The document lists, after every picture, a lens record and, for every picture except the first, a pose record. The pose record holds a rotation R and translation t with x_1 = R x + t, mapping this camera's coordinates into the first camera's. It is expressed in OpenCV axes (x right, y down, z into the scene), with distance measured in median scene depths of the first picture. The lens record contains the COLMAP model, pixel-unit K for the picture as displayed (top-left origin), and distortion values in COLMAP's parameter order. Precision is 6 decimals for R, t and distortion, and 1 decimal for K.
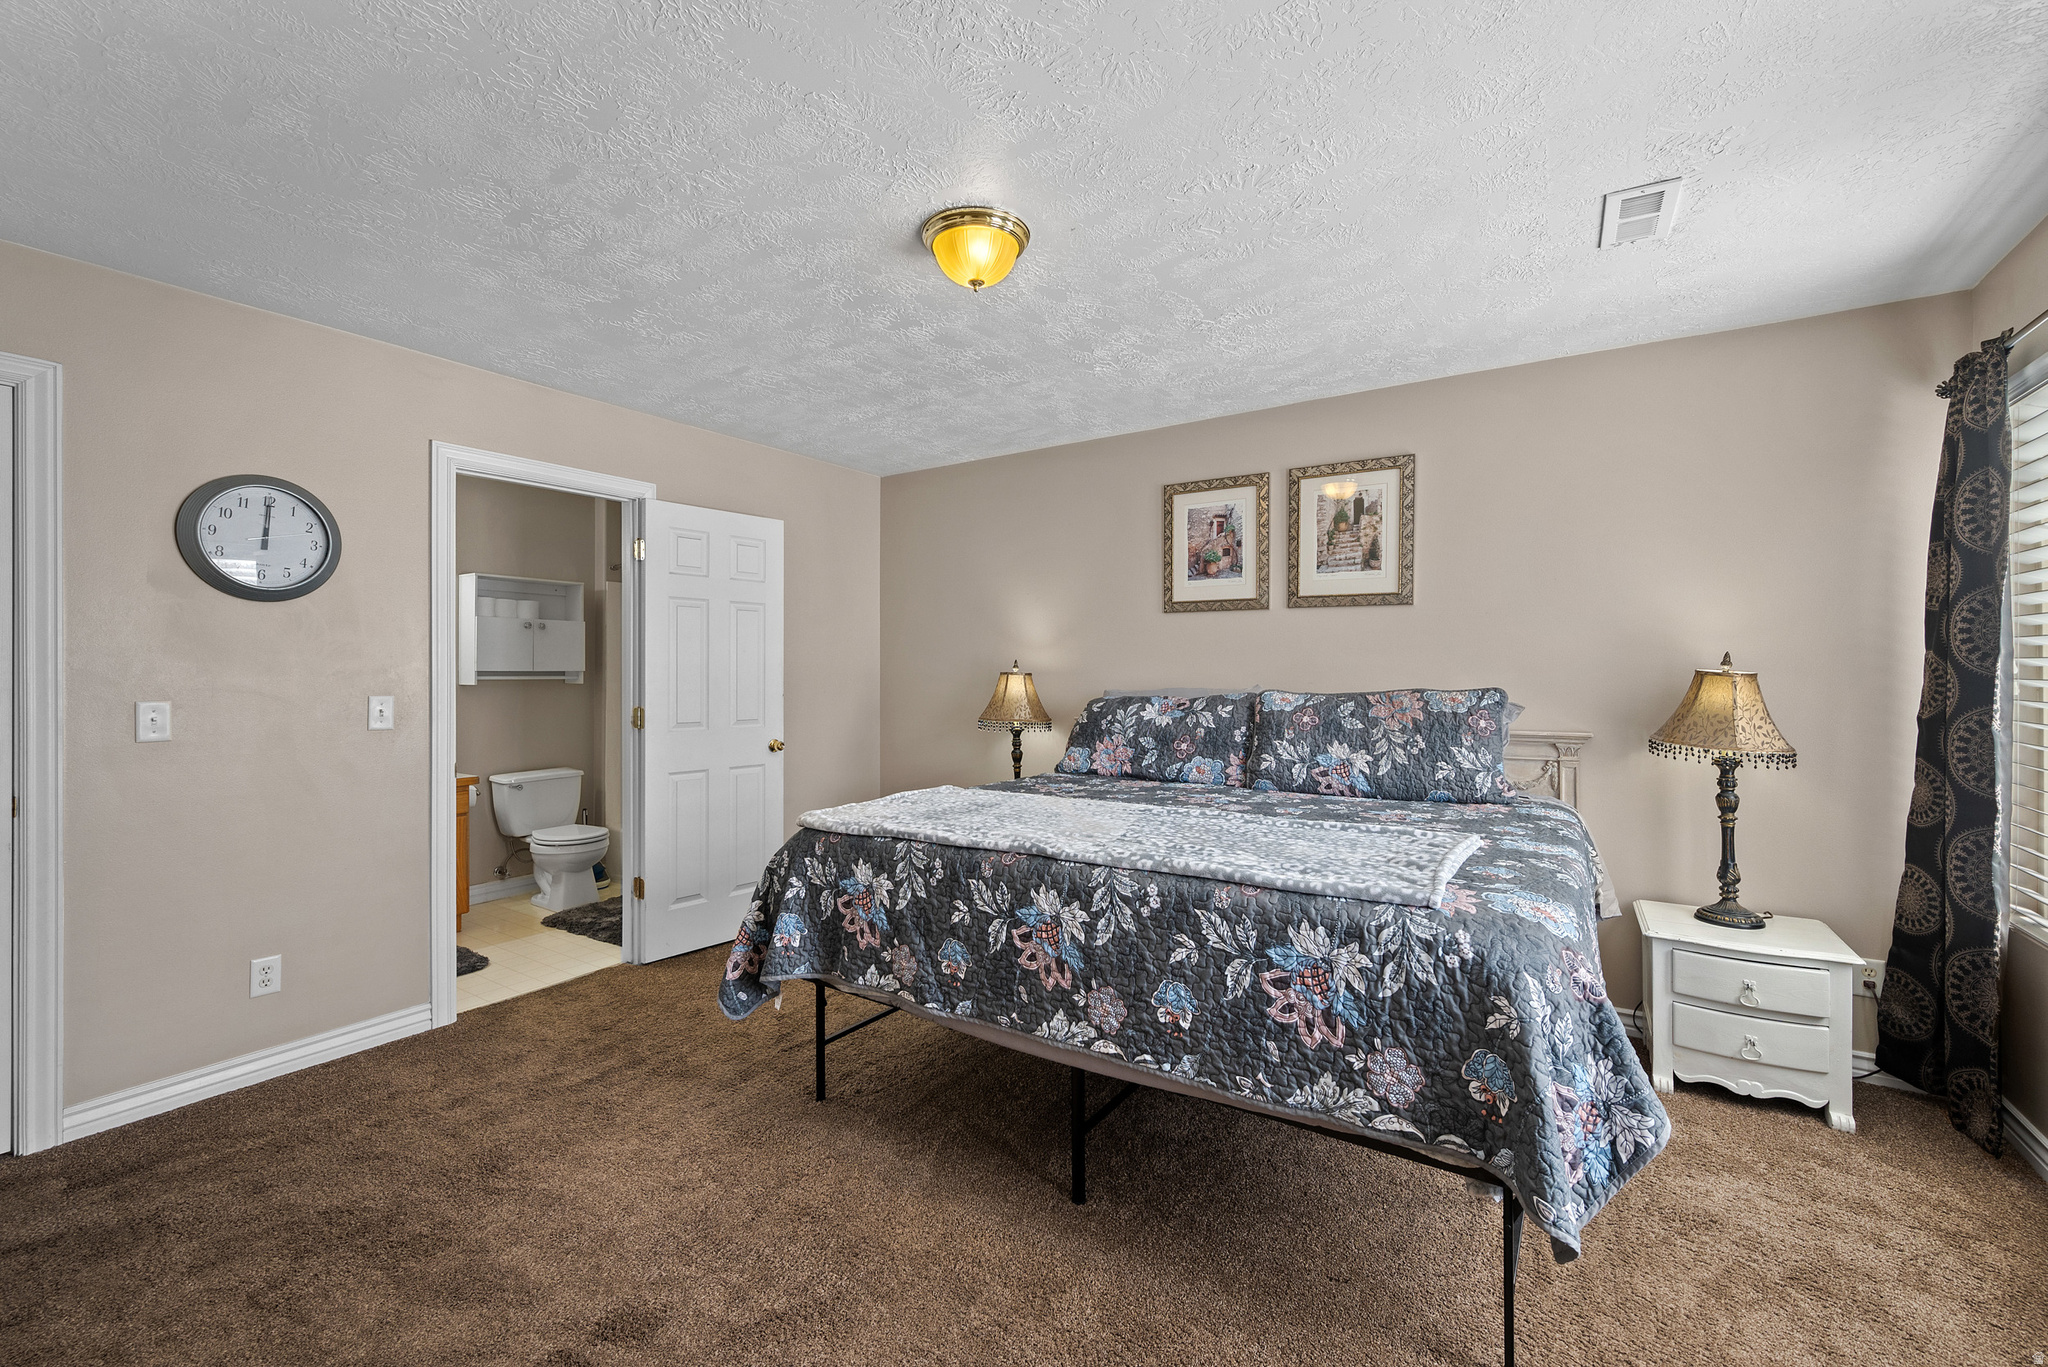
lens RADIAL K [[829.0, 0, 1022.8], [0, 829.0, 672.1], [0, 0, 1]] dist [-0.049420, -0.000095]
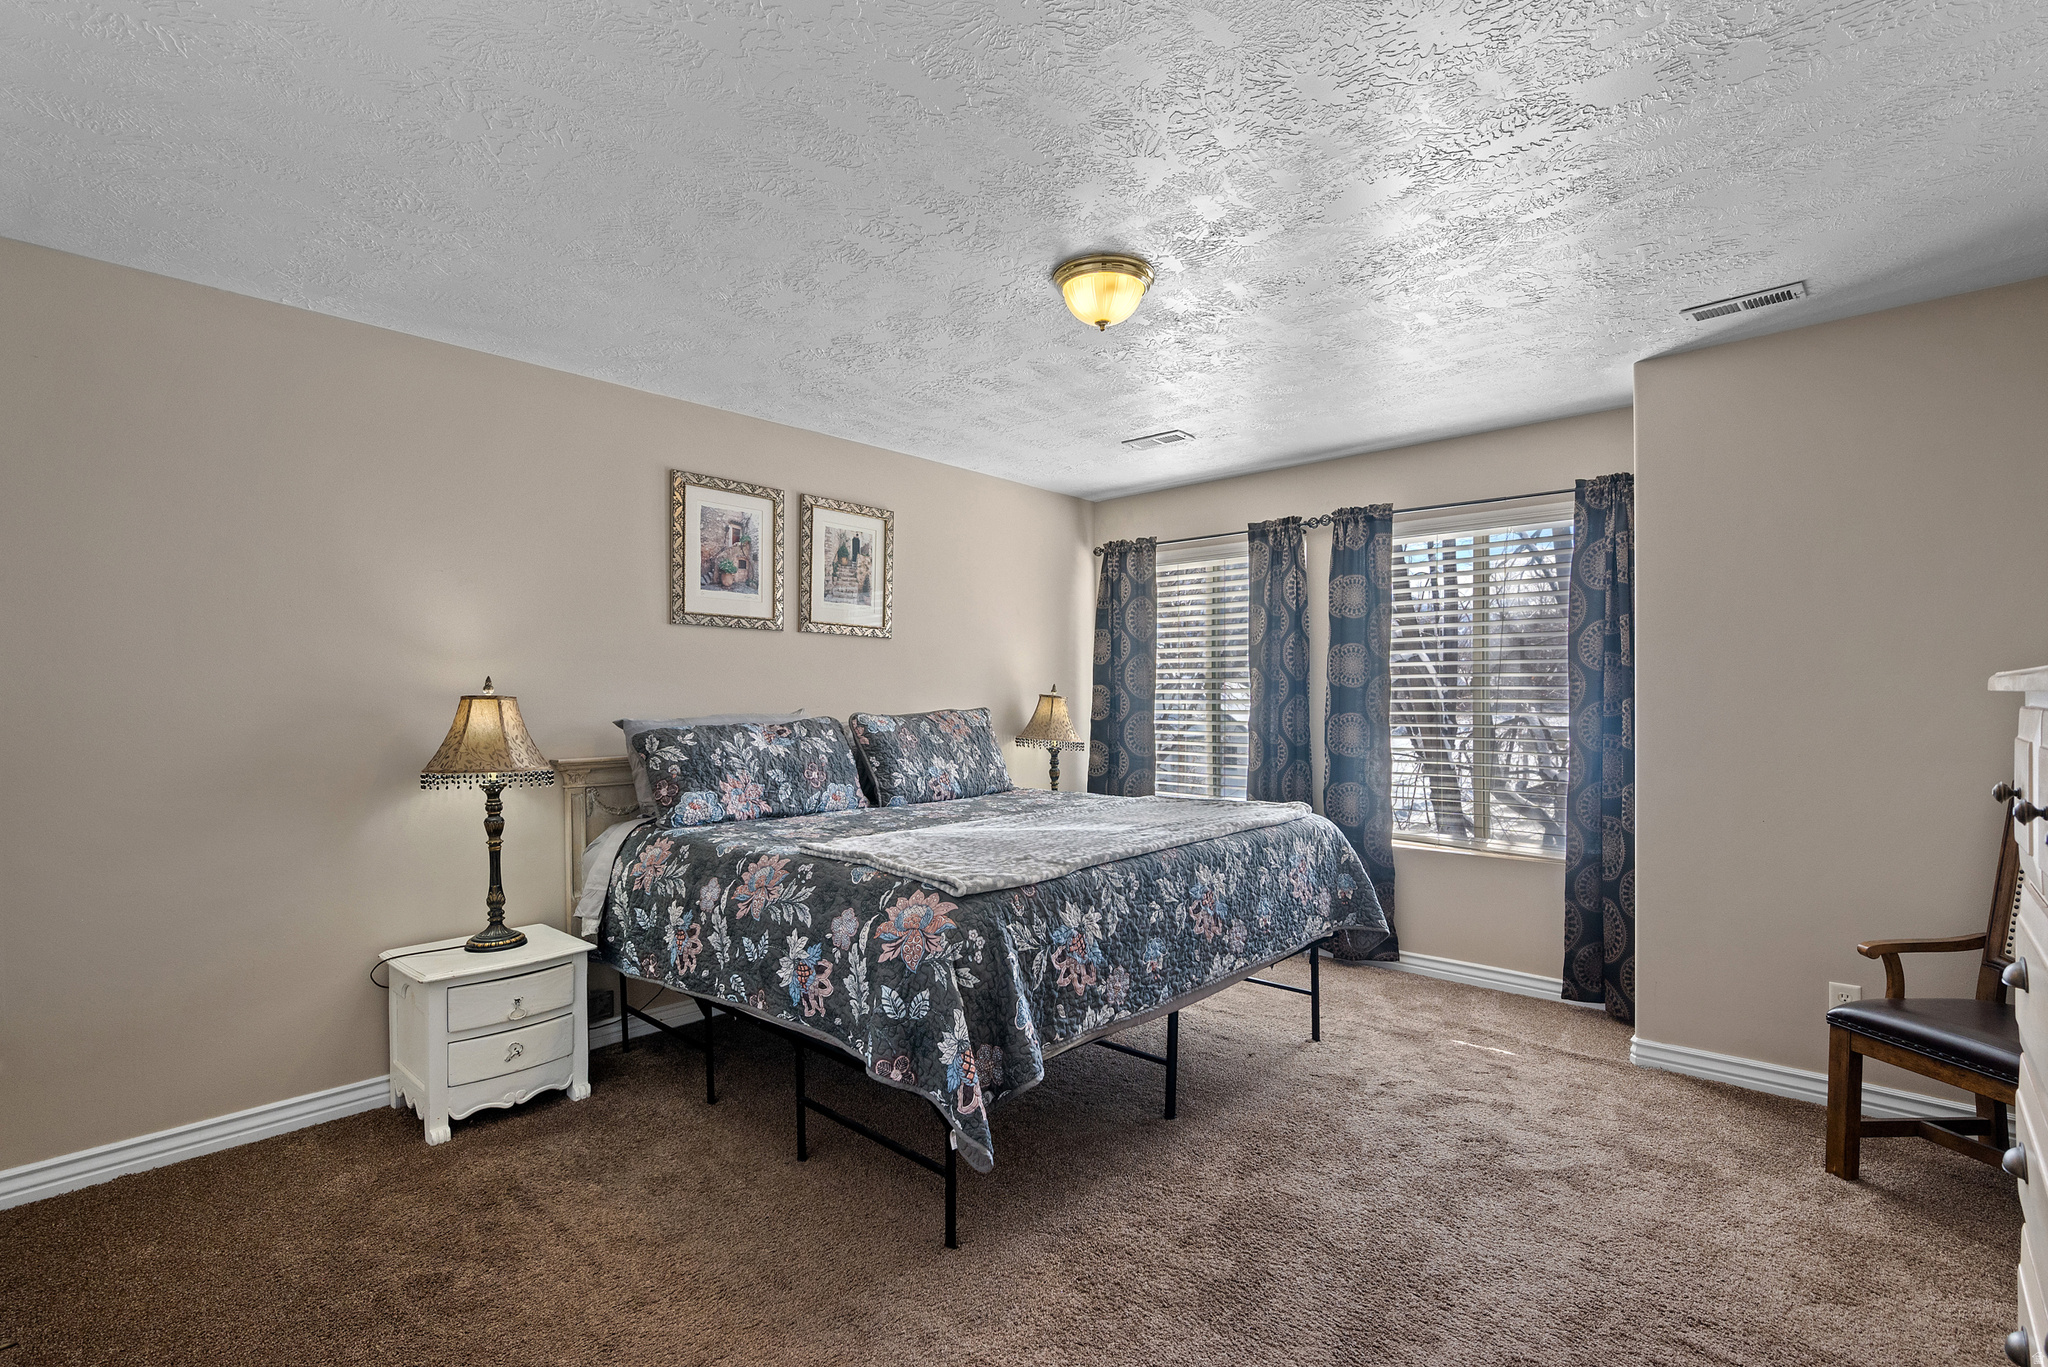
lens RADIAL K [[933.9, 0, 1023.3], [0, 933.9, 716.7], [0, 0, 1]] dist [0.001150, 0.000155]
pose [[0.159237, -0.020213, 0.987033, -0.761145], [0.002106, 0.999795, 0.020135, 0.002522], [-0.987238, -0.001128, 0.159247, 0.557573]]
